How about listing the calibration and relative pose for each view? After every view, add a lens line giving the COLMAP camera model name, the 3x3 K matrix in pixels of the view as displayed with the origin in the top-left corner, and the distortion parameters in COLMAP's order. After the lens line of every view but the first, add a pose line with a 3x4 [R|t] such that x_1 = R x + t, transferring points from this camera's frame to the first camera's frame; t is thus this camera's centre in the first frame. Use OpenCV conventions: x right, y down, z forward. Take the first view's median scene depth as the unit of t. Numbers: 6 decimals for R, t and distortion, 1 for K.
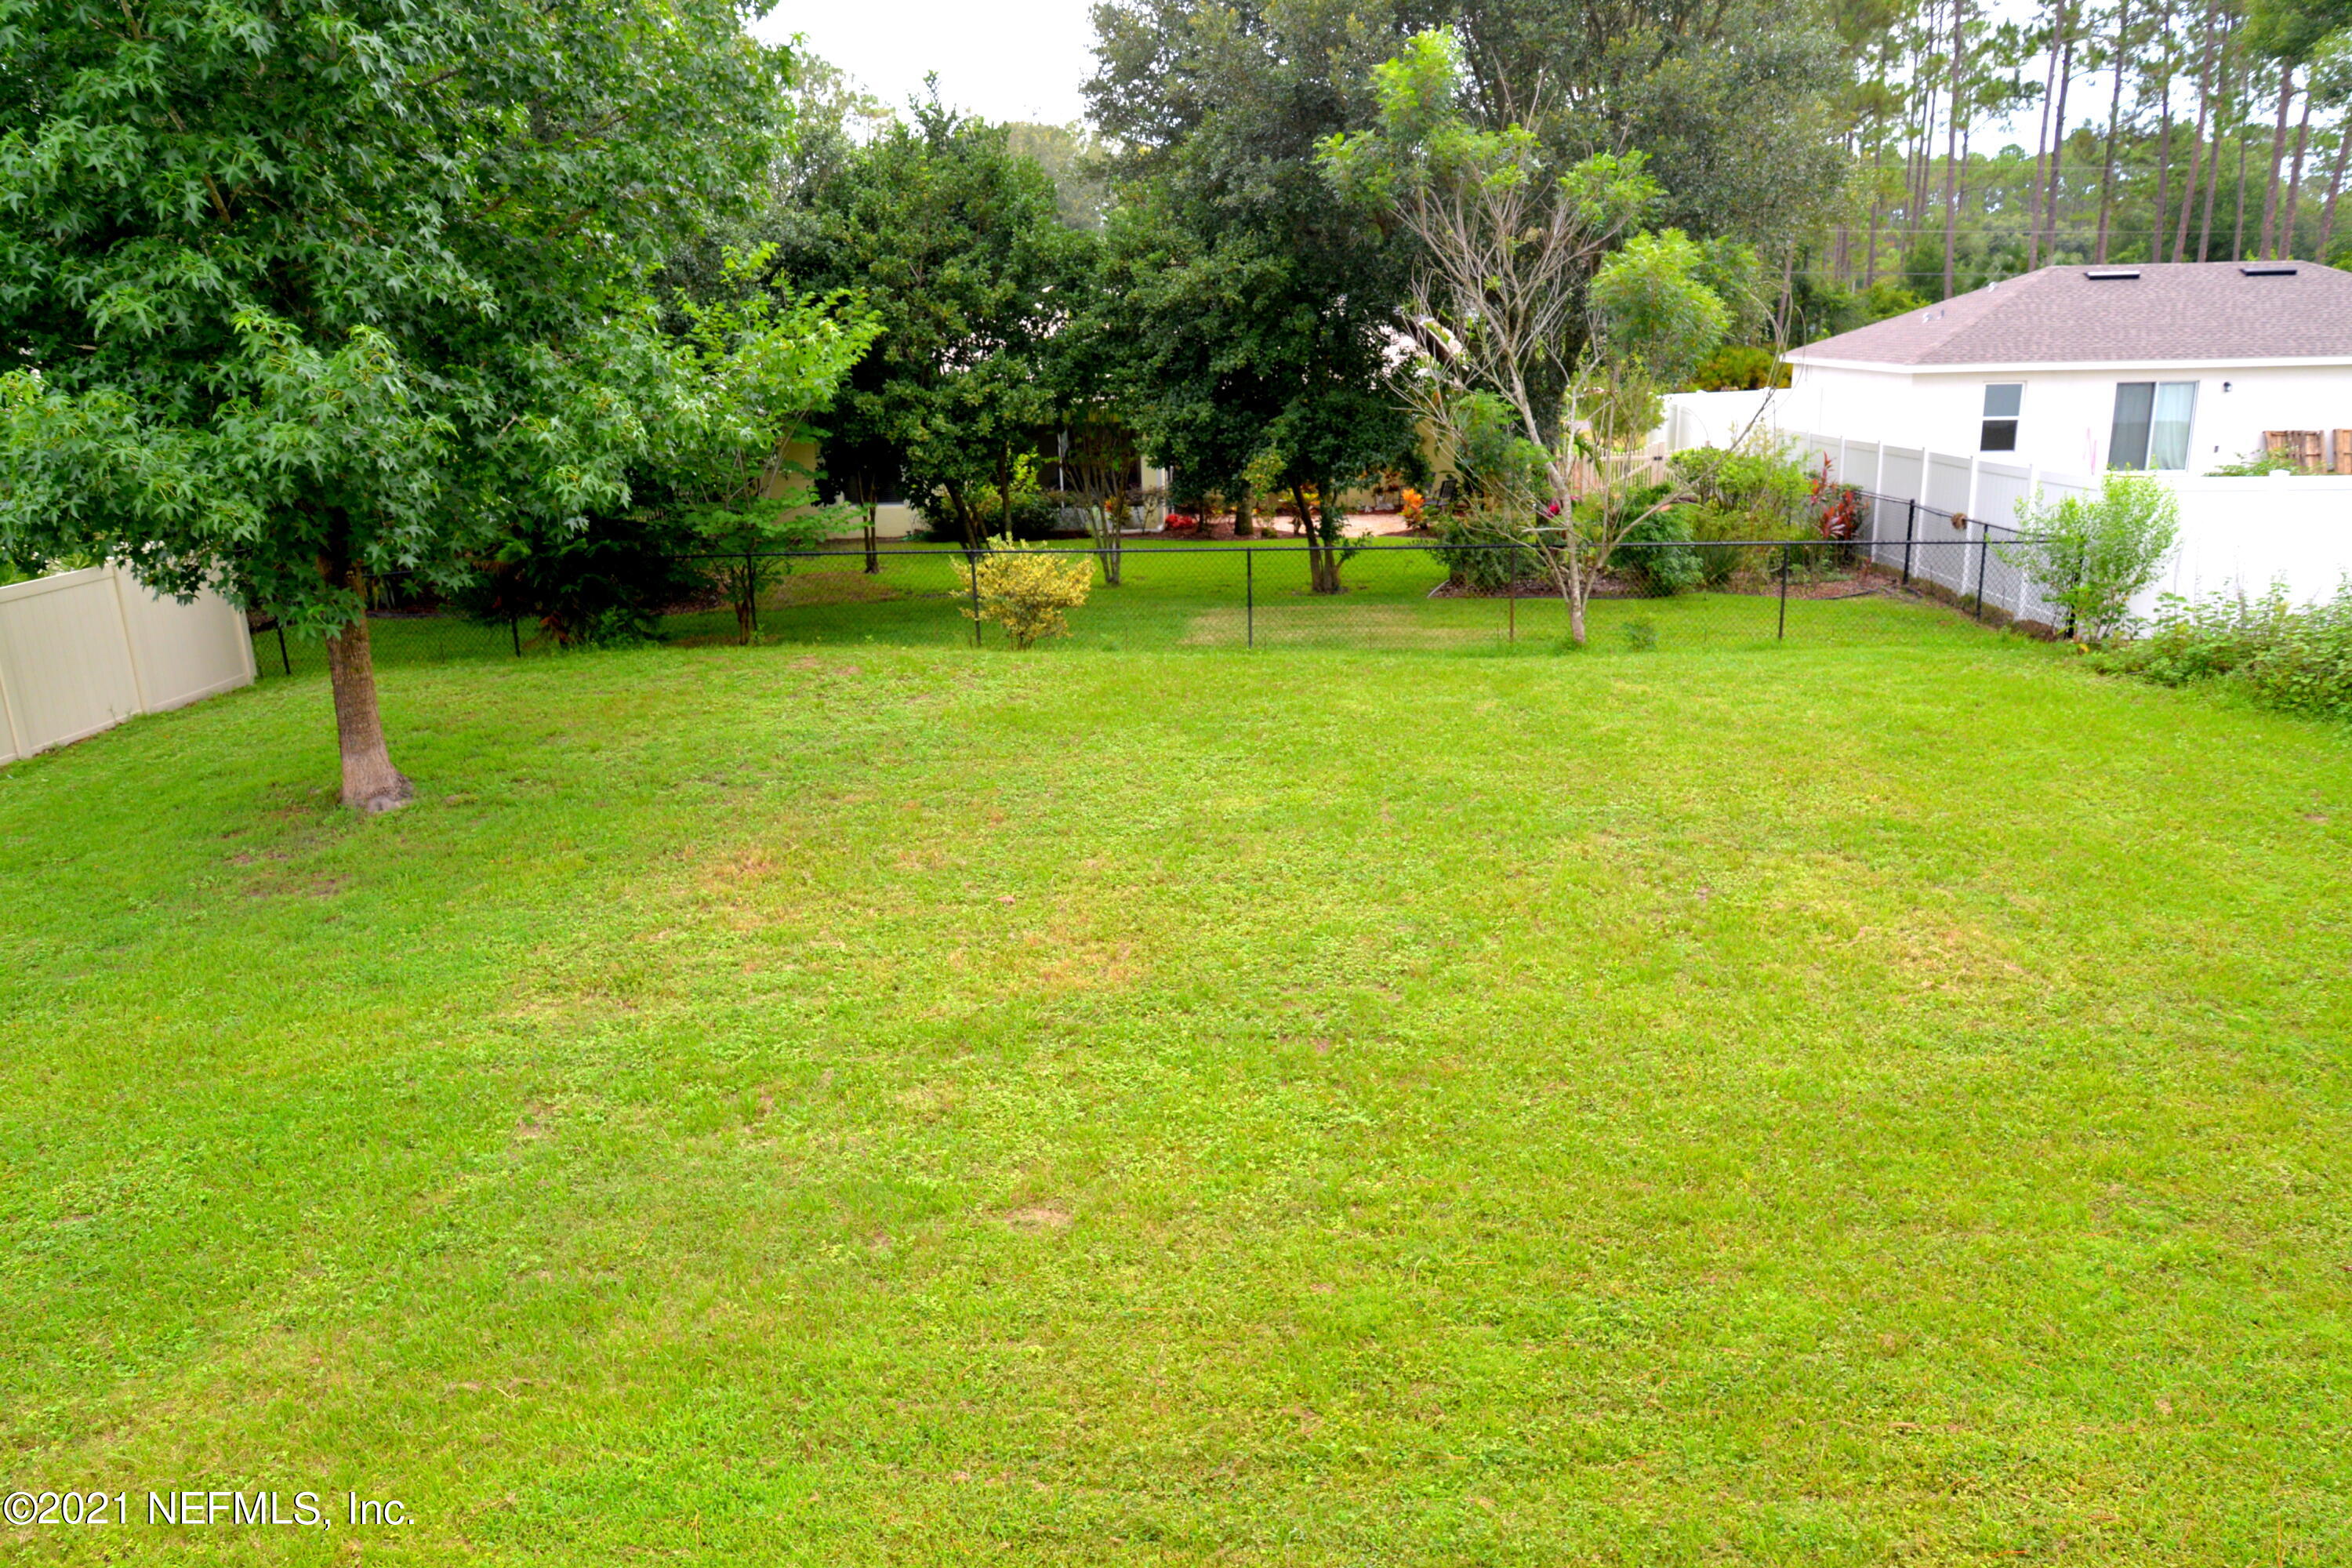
lens RADIAL K [[1582.3, 0, 1177.5], [0, 1582.3, 798.6], [0, 0, 1]] dist [-0.042432, 0.002243]
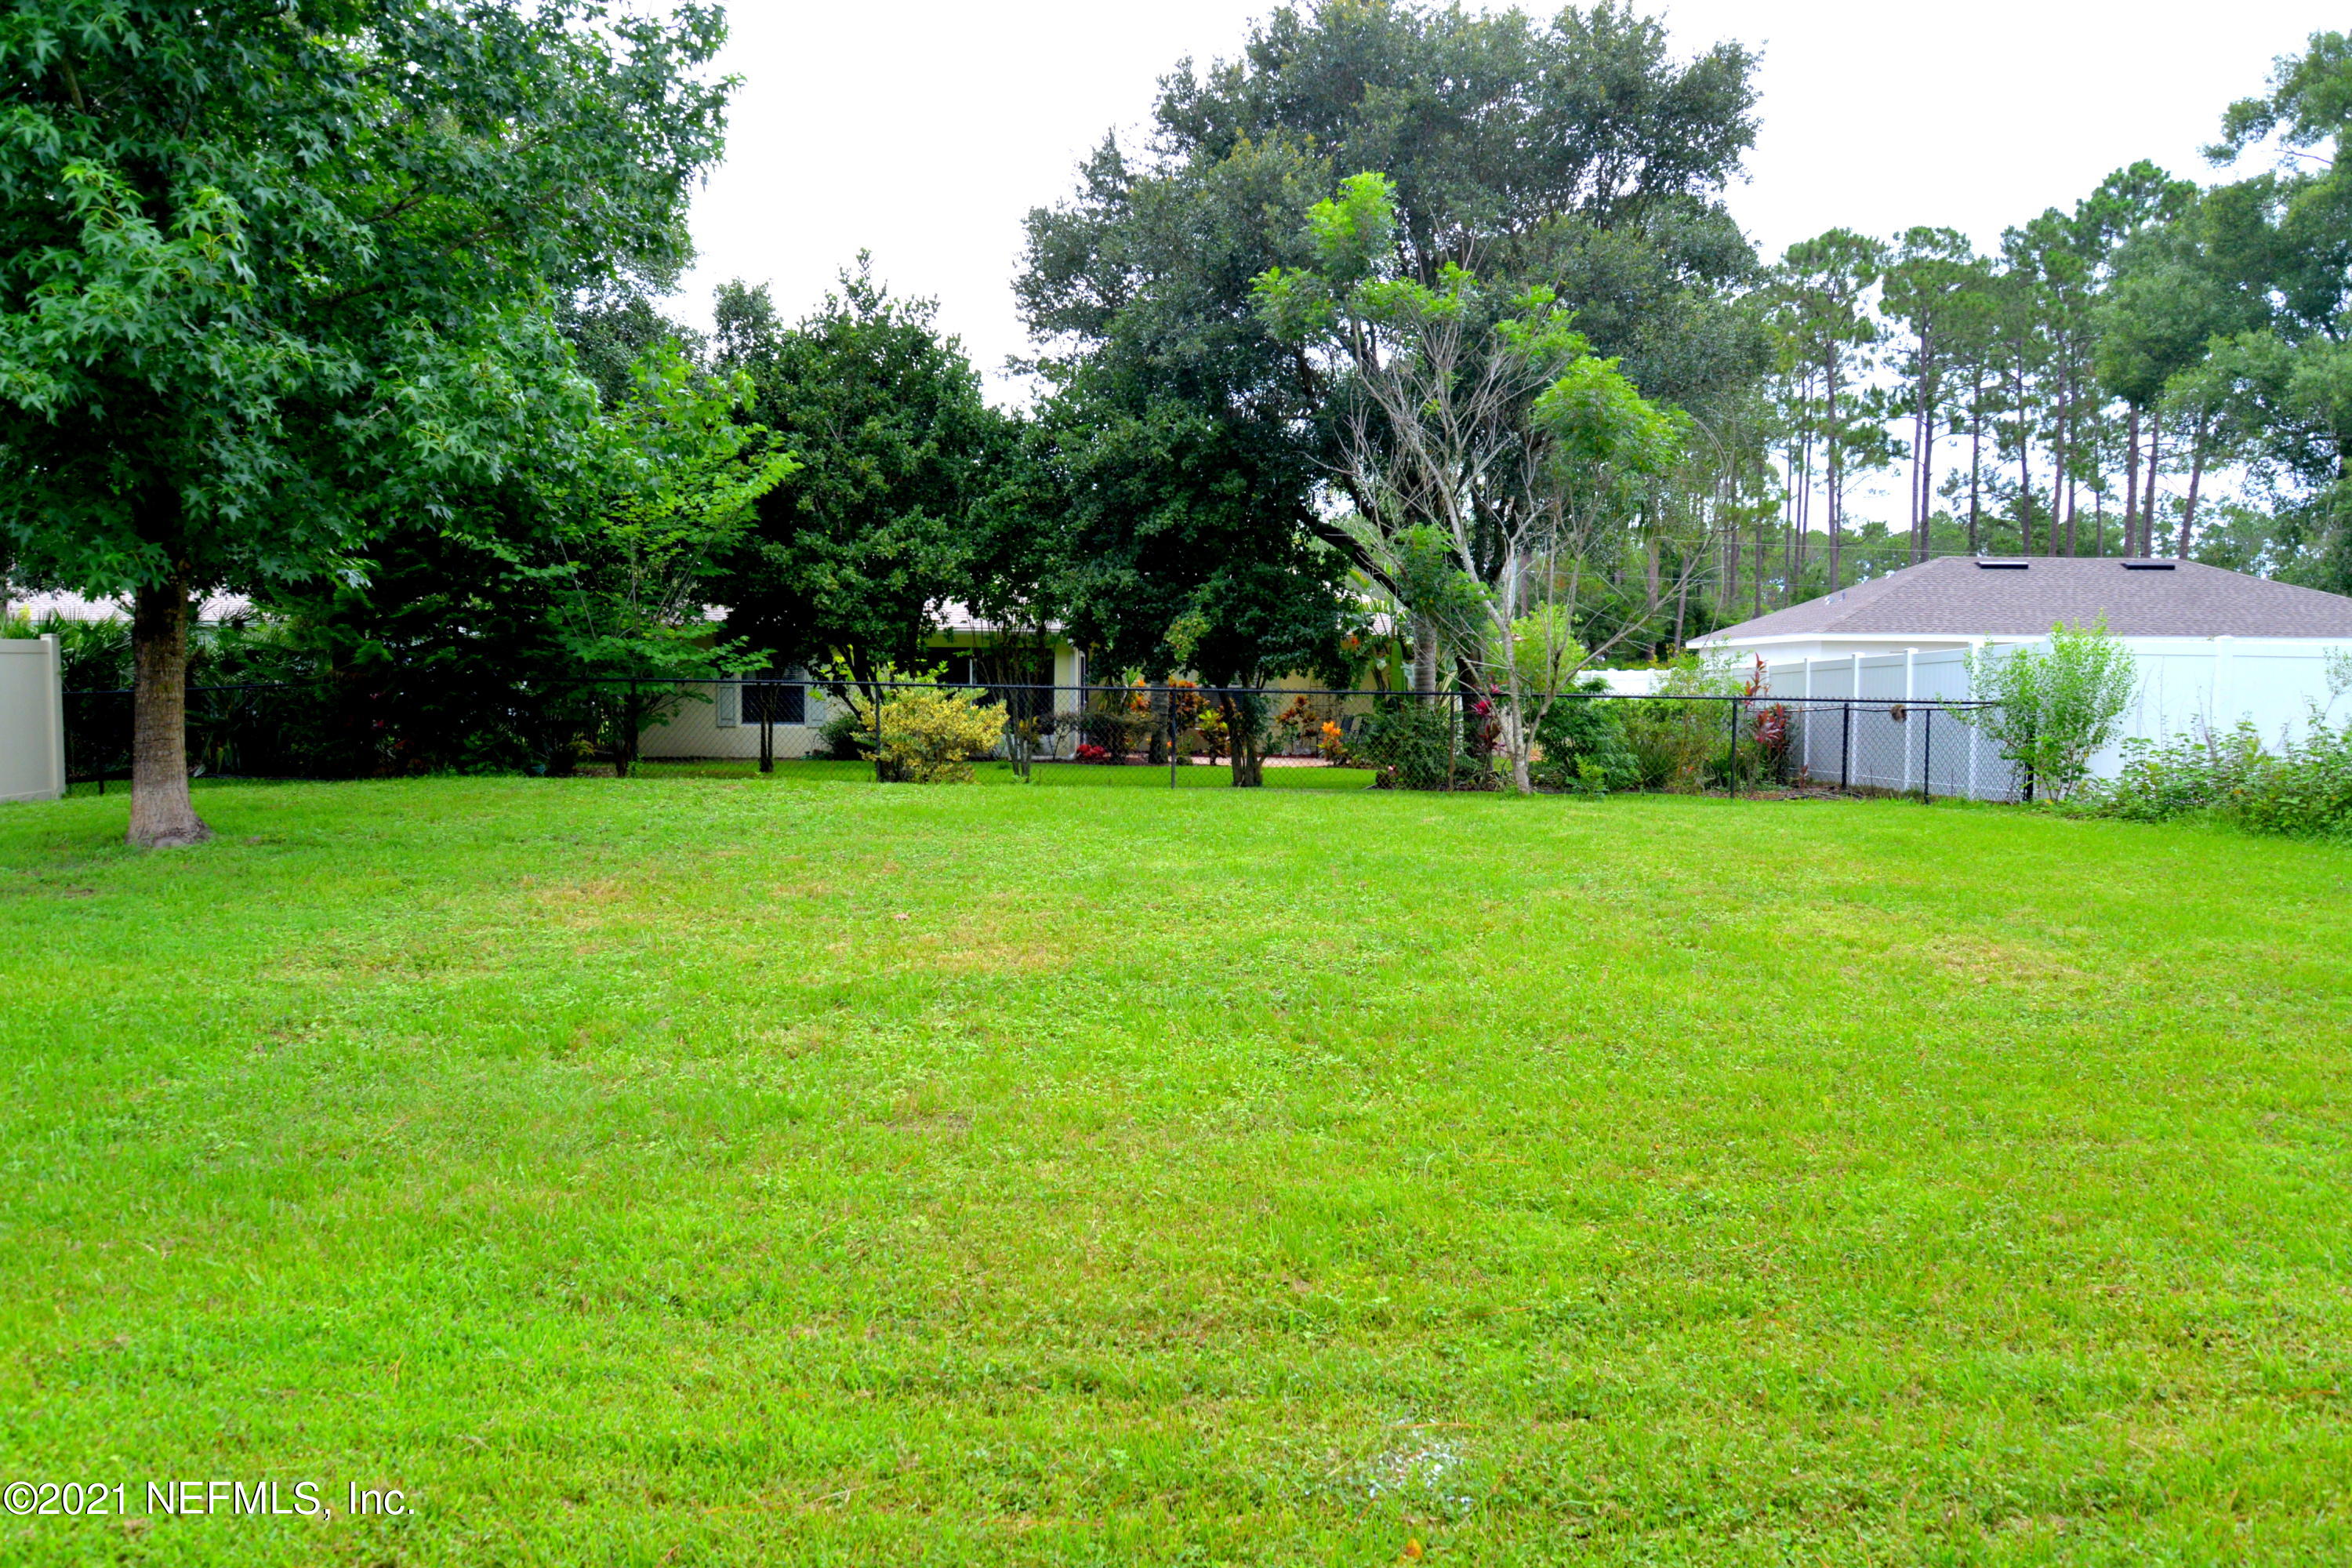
lens RADIAL K [[1611.5, 0, 1179.5], [0, 1611.5, 783.2], [0, 0, 1]] dist [-0.039387, 0.000072]
pose [[0.997600, 0.034232, 0.060190, -0.006593], [-0.020524, 0.976370, -0.215129, 0.092142], [-0.066132, 0.213377, 0.974729, 0.068346]]
